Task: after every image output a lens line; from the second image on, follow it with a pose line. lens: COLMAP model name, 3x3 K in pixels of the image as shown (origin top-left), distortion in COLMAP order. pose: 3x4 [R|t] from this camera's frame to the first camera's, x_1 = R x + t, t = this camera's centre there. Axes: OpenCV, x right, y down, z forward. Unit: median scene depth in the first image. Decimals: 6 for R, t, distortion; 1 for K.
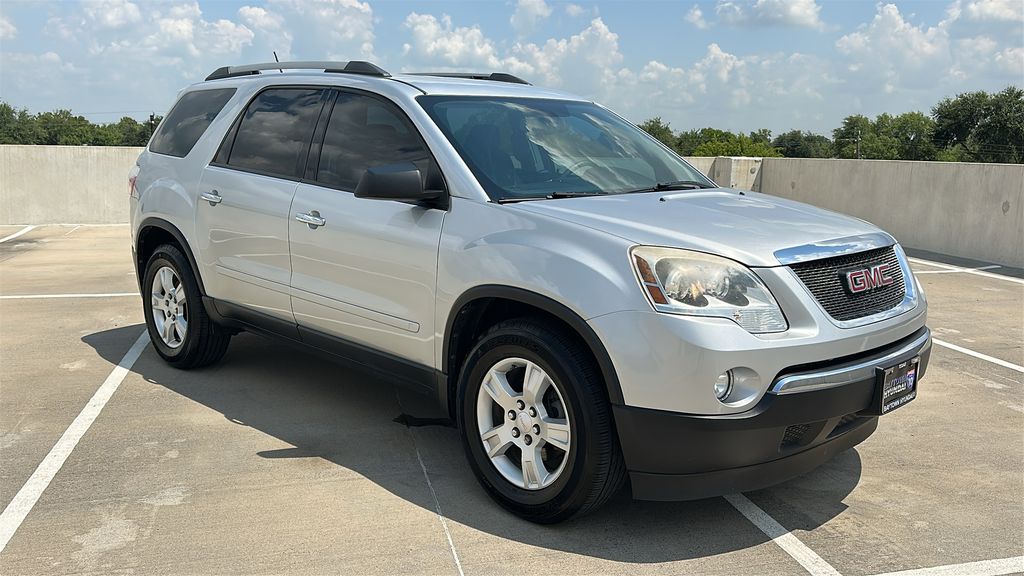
lens RADIAL K [[989.4, 0, 488.6], [0, 989.4, 310.3], [0, 0, 1]] dist [0.032554, 0.000000]
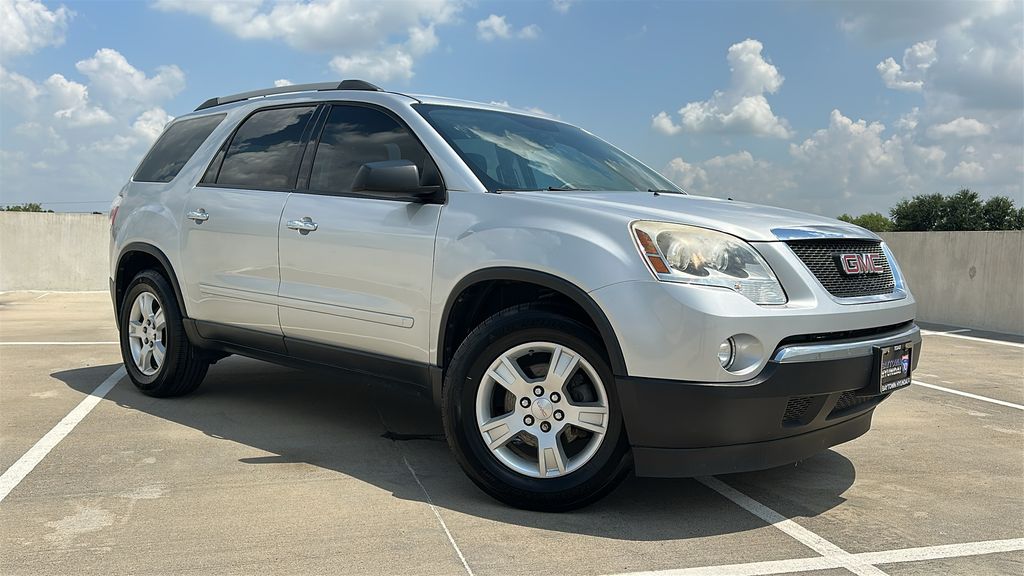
lens RADIAL K [[989.4, 0, 494.6], [0, 989.4, 307.9], [0, 0, 1]] dist [0.032554, 0.000000]
pose [[0.999117, 0.017009, 0.038405, -0.025021], [-0.012784, 0.994100, -0.107708, 0.105933], [-0.040011, 0.107122, 0.993441, 0.012079]]
